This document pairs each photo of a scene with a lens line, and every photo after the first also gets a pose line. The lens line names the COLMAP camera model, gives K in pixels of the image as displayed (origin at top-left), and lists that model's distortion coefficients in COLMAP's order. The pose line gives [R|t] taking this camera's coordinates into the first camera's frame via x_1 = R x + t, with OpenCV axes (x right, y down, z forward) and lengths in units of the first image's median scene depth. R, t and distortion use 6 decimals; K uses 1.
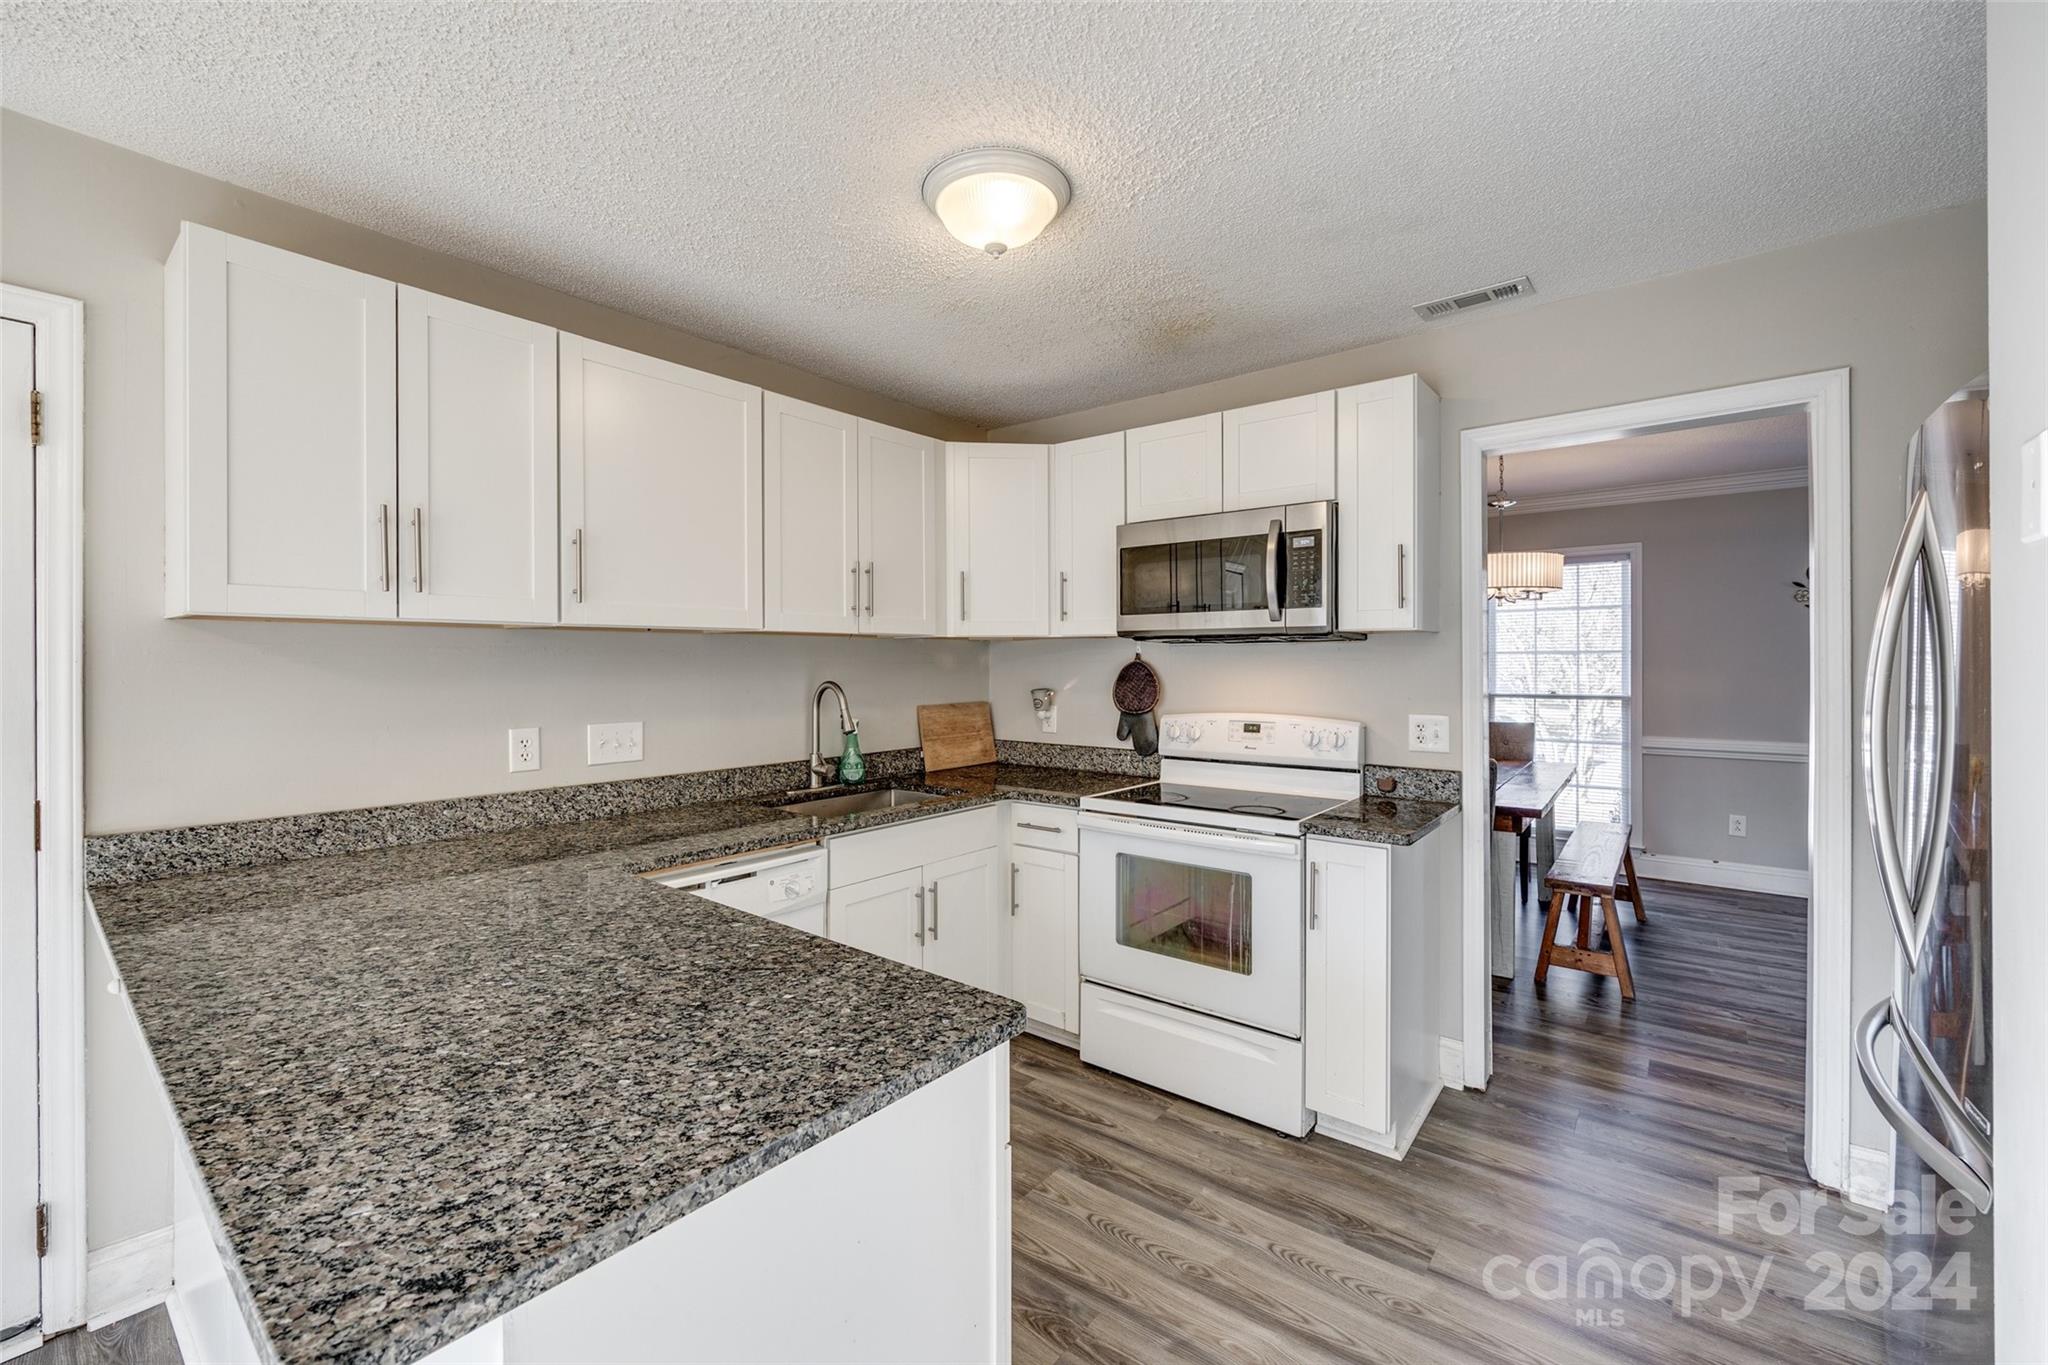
lens RADIAL K [[833.4, 0, 1016.1], [0, 833.4, 666.6], [0, 0, 1]] dist [-0.006017, 0.000932]
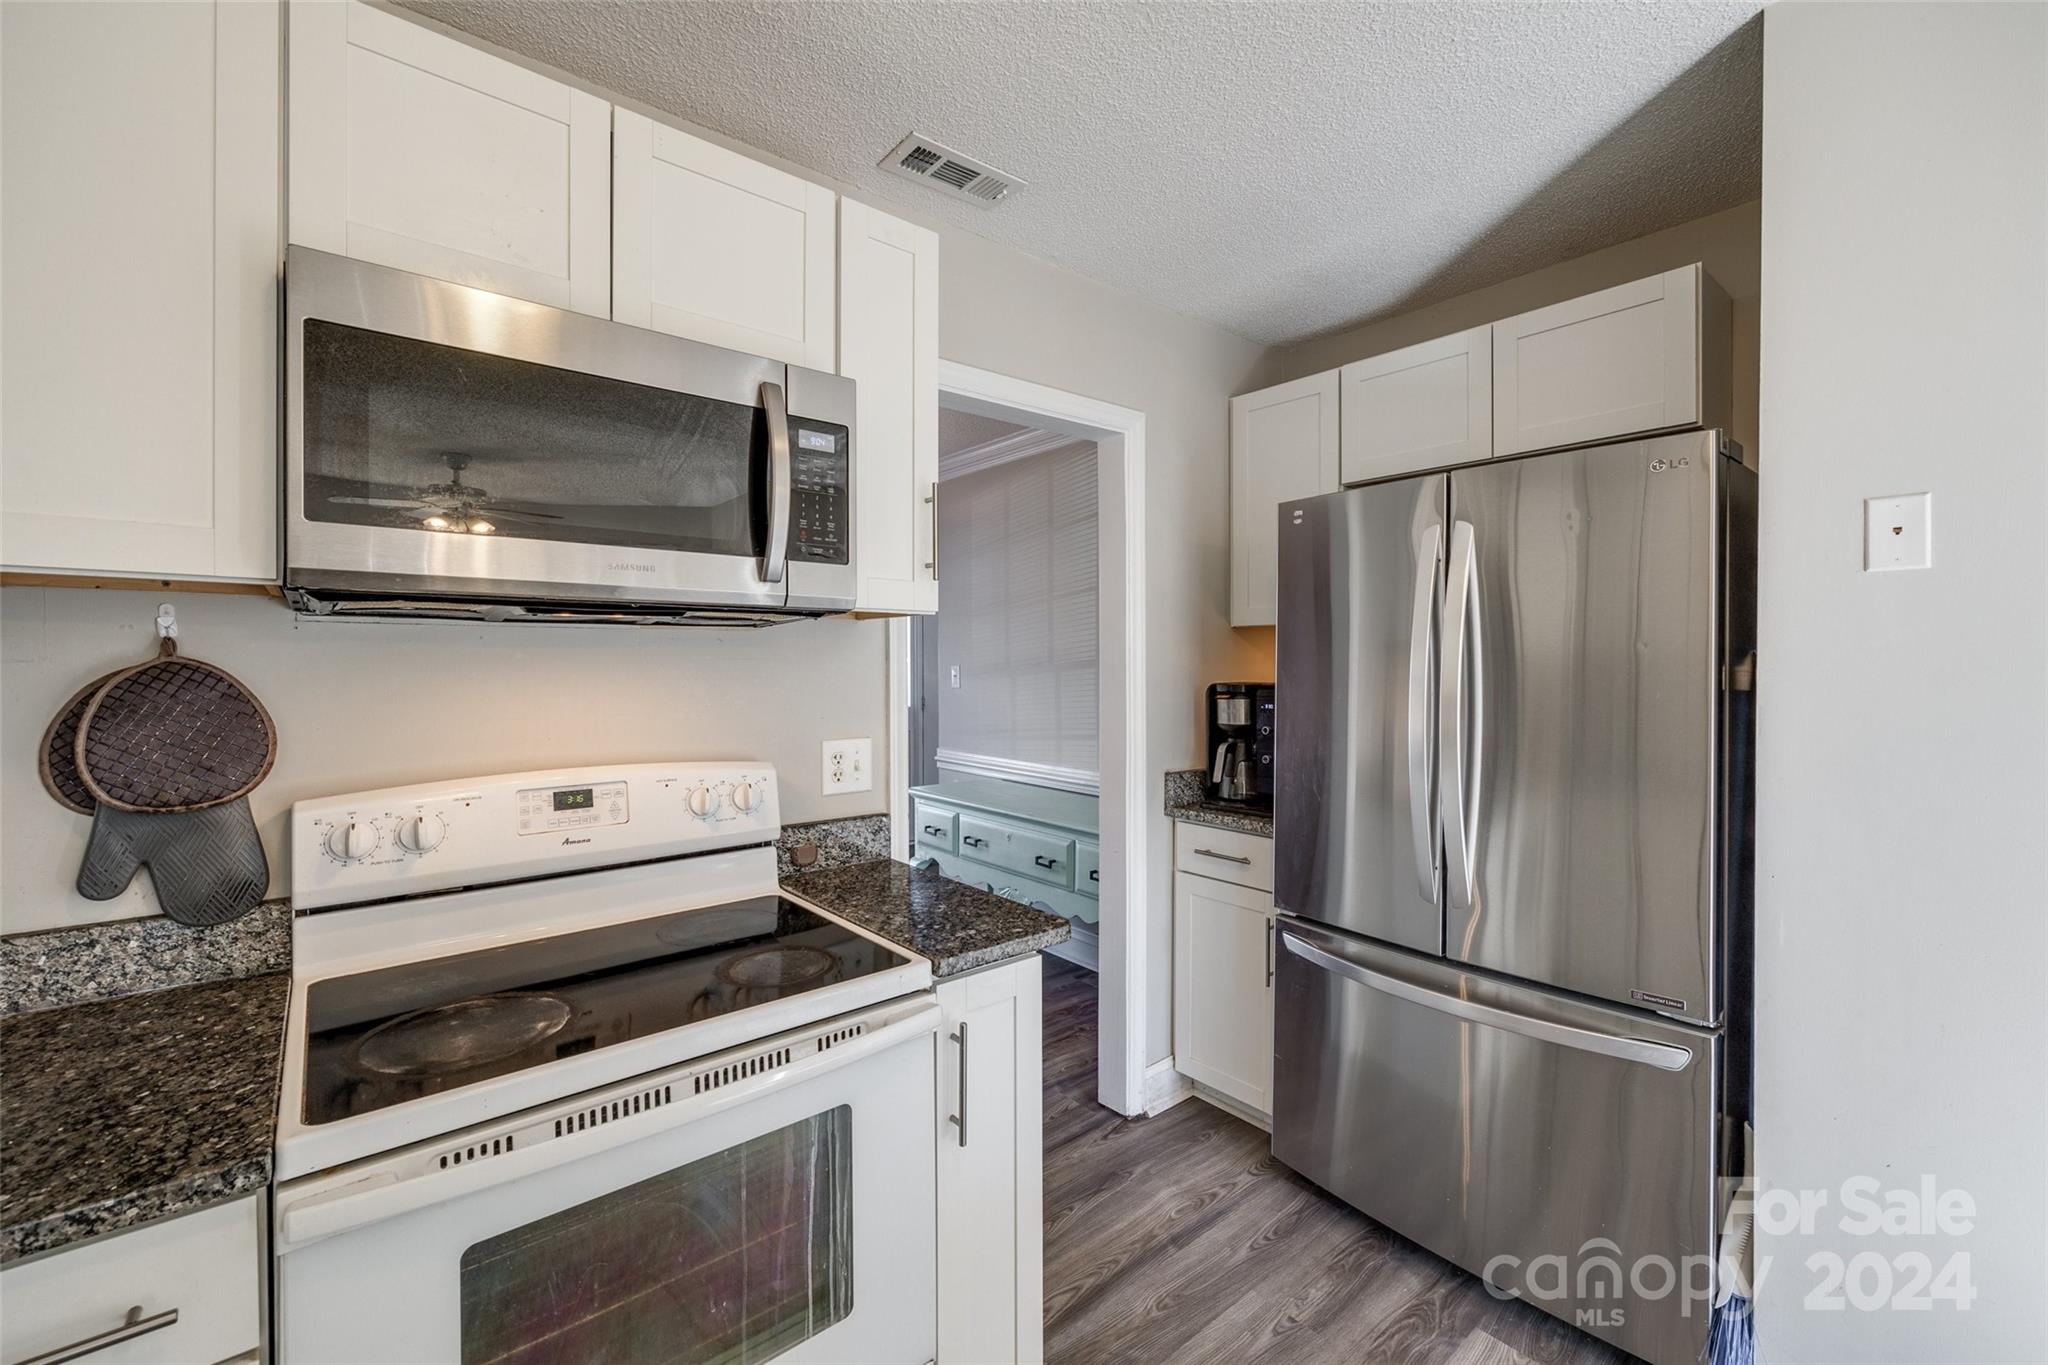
lens RADIAL K [[833.4, 0, 1016.1], [0, 833.4, 666.6], [0, 0, 1]] dist [-0.006017, 0.000932]
pose [[0.201501, -0.004177, 0.979479, -0.138627], [0.003380, 0.999988, 0.003569, -0.003996], [-0.979482, 0.002592, 0.201513, 0.656377]]
